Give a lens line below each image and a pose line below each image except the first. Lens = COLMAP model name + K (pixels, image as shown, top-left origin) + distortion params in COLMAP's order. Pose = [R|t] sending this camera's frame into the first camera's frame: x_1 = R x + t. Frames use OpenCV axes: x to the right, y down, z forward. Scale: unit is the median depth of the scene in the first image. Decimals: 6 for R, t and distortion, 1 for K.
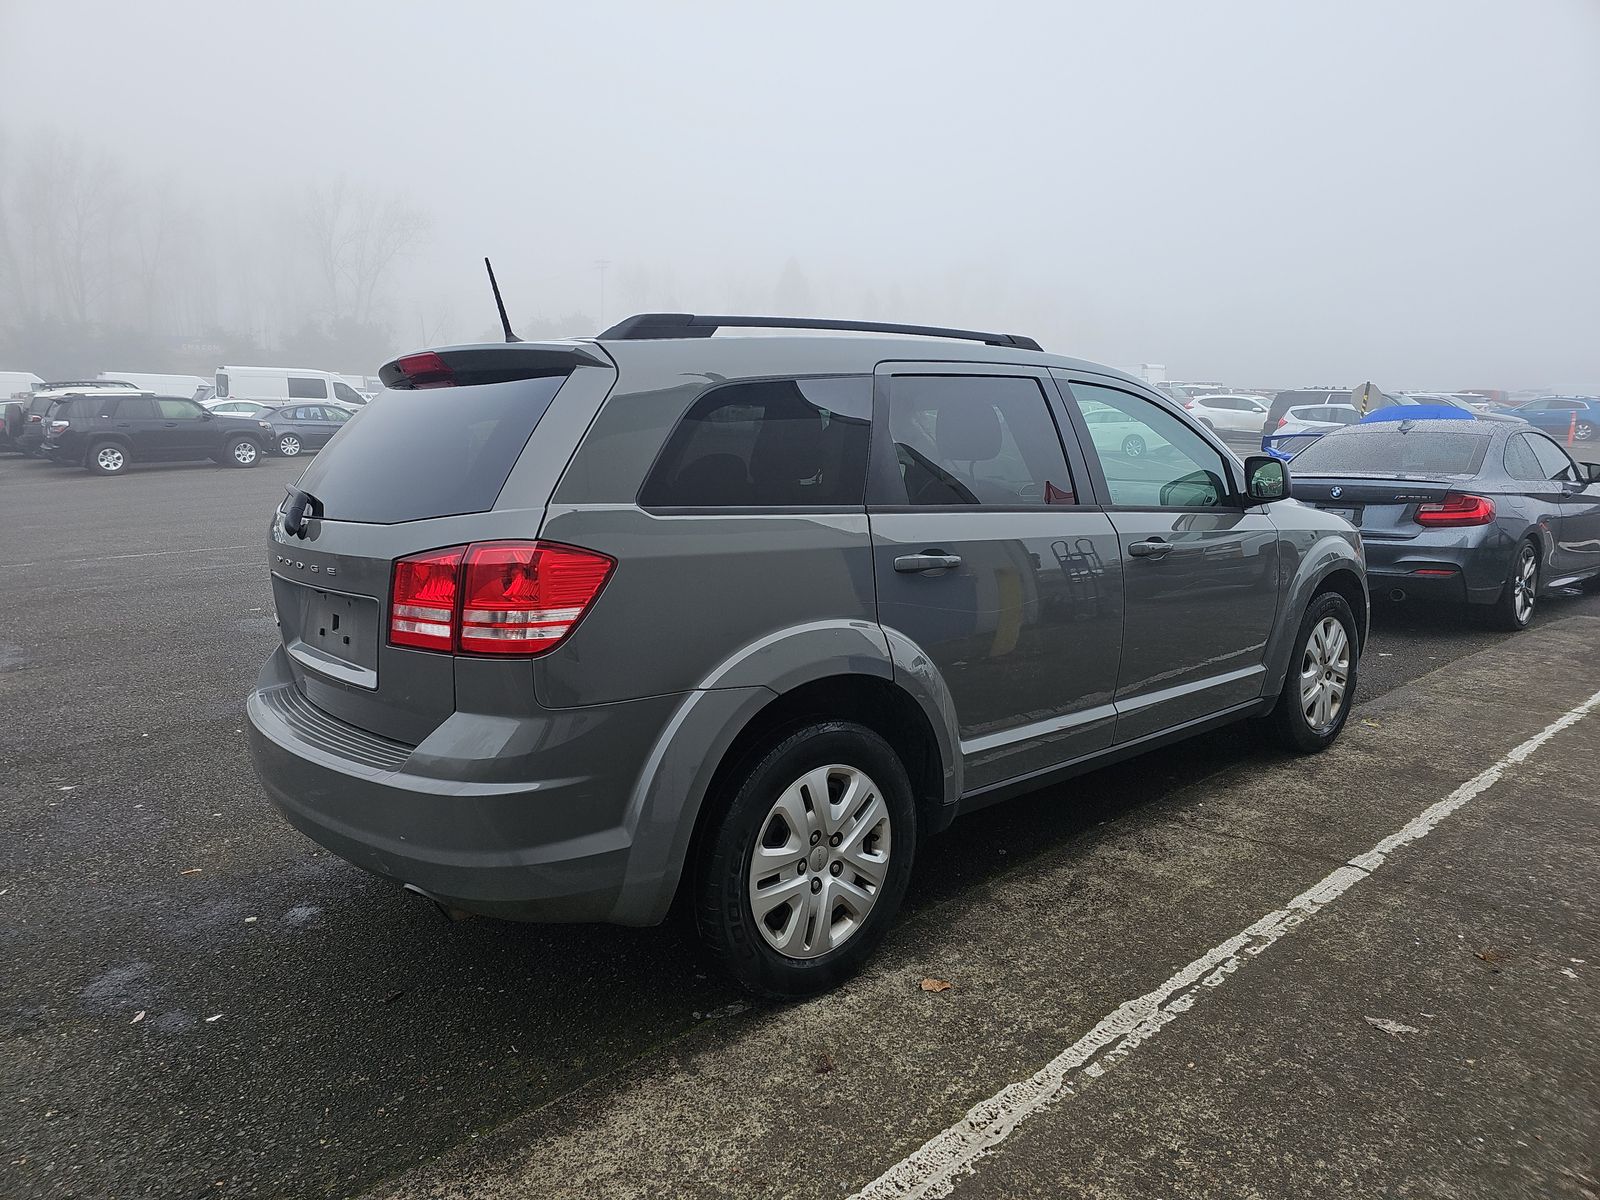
lens RADIAL K [[1074.2, 0, 802.0], [0, 1074.2, 601.6], [0, 0, 1]] dist [0.028045, -0.007867]
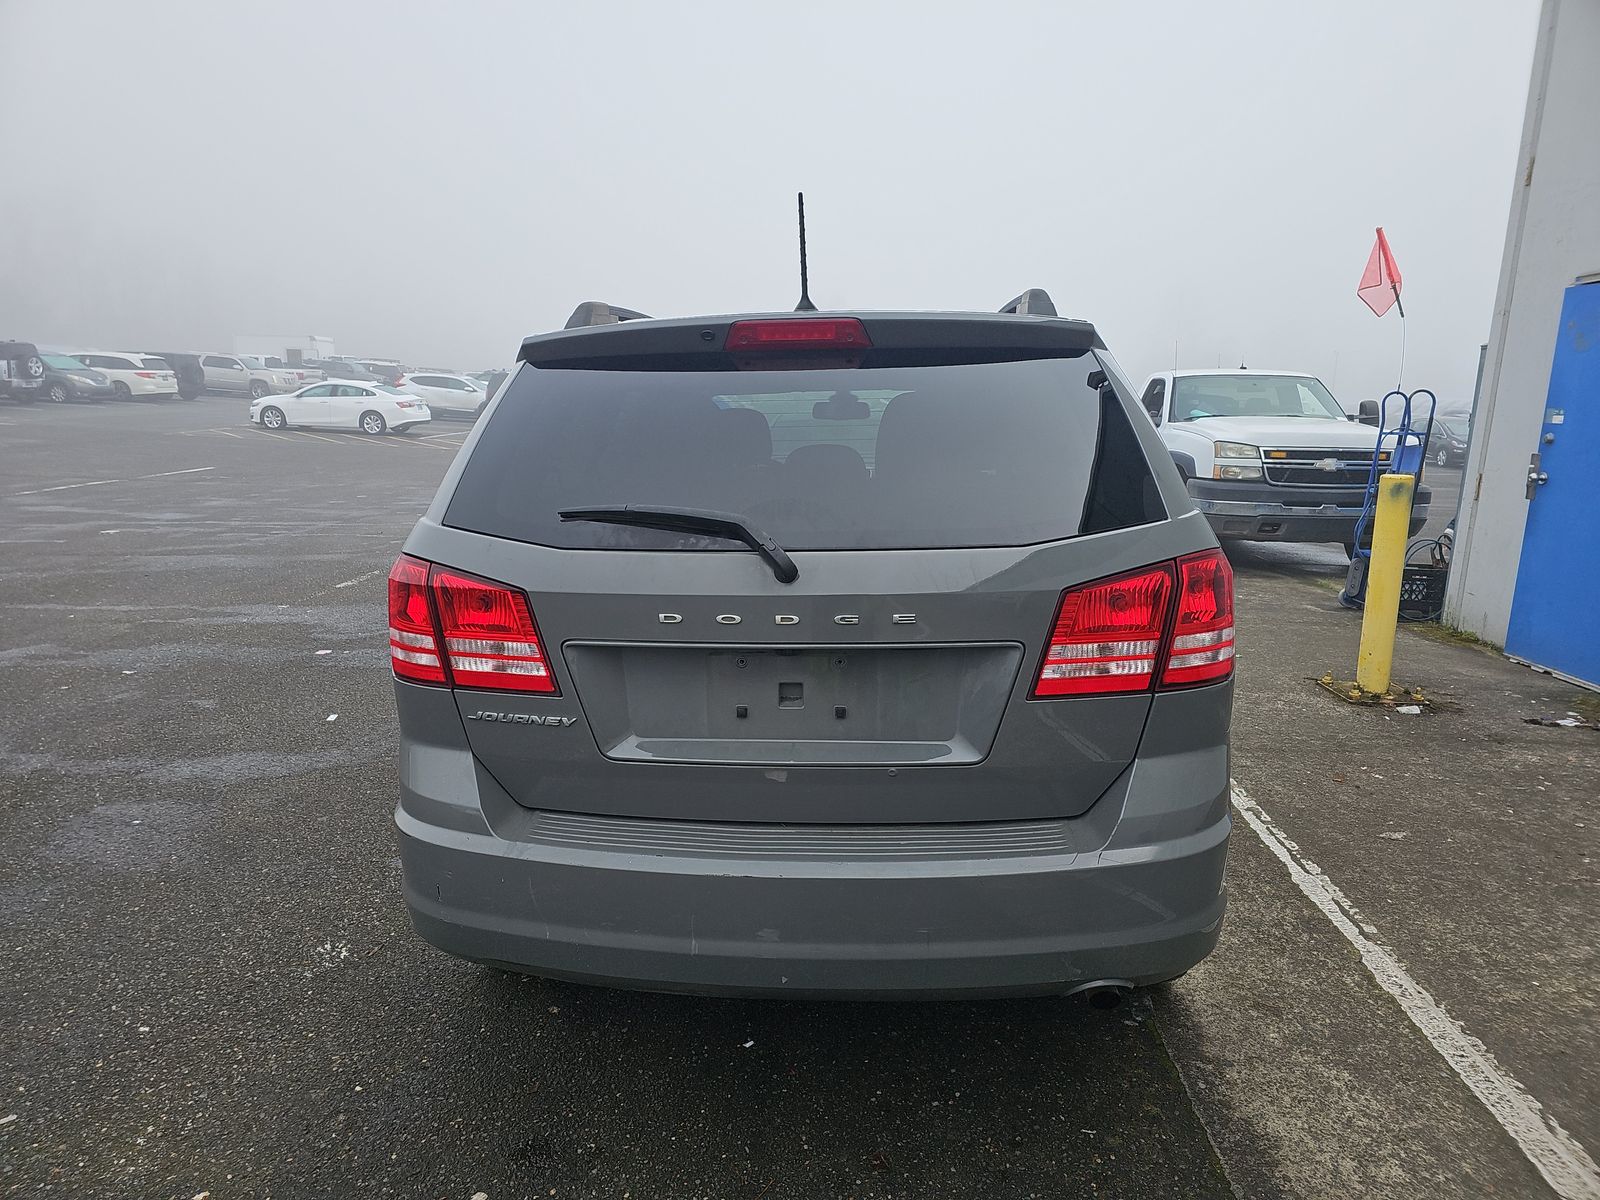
lens RADIAL K [[1074.2, 0, 801.1], [0, 1074.2, 598.3], [0, 0, 1]] dist [0.028045, -0.007867]
pose [[0.699654, -0.115585, 0.705071, -1.054586], [0.102580, 0.992854, 0.060970, -0.099397], [-0.707080, 0.029668, 0.706511, 0.560722]]
